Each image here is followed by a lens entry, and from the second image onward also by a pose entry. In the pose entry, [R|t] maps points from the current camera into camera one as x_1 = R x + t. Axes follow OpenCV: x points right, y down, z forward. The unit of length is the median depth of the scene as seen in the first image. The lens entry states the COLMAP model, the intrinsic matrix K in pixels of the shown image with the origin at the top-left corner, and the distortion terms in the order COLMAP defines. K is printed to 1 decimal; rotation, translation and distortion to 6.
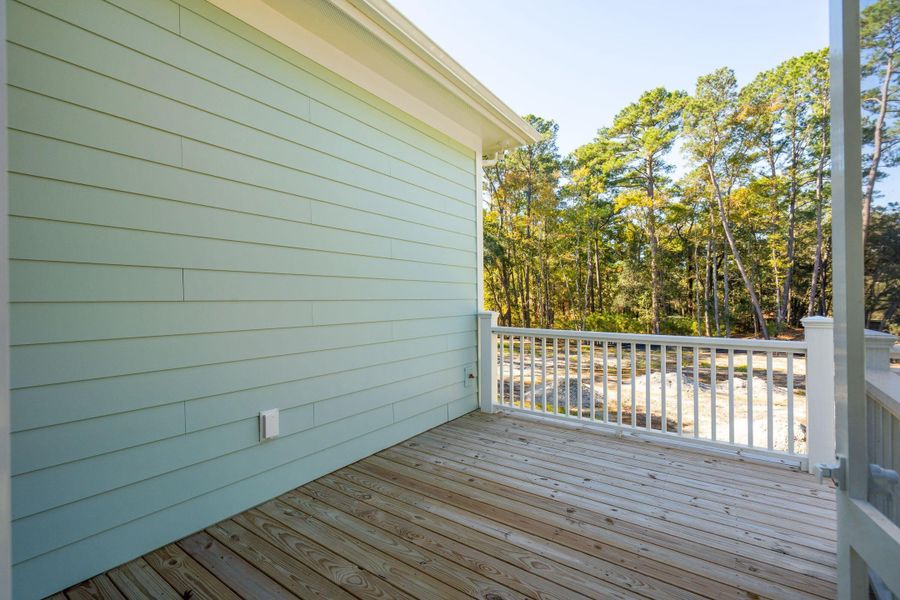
lens RADIAL K [[411.0, 0, 450.0], [0, 411.0, 300.0], [0, 0, 1]] dist [-0.000854, 0.000348]
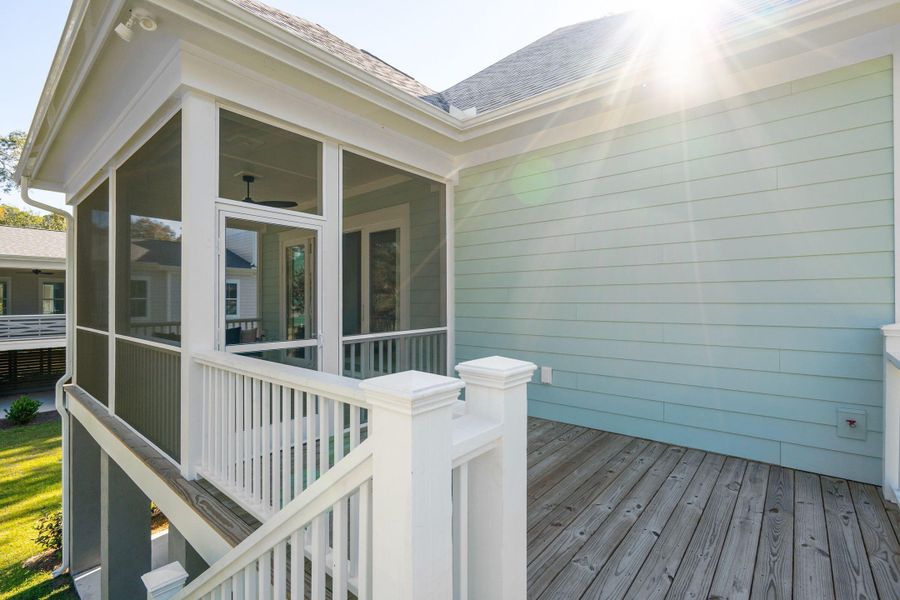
lens RADIAL K [[407.7, 0, 448.9], [0, 407.7, 301.8], [0, 0, 1]] dist [-0.002392, 0.000447]
pose [[-0.091291, 0.003000, -0.995820, 0.167430], [-0.002327, 0.999992, 0.003226, -0.000878], [0.995822, 0.002612, -0.091284, 0.098737]]
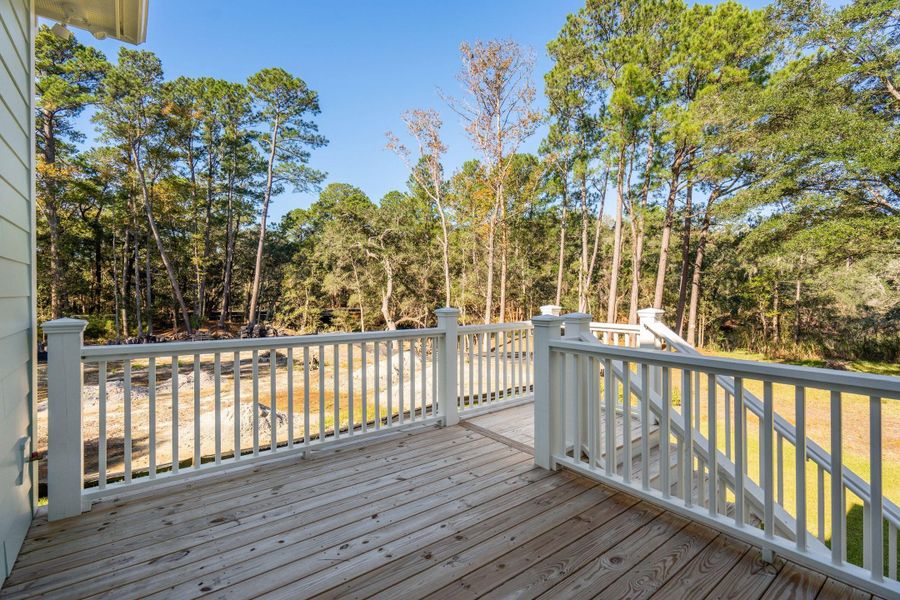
lens RADIAL K [[411.6, 0, 449.1], [0, 411.6, 293.6], [0, 0, 1]] dist [-0.001302, 0.000079]
pose [[0.296789, 0.001415, 0.954942, -0.059594], [0.003158, 0.999992, -0.002464, -0.000697], [-0.954938, 0.003747, 0.296782, 0.089682]]
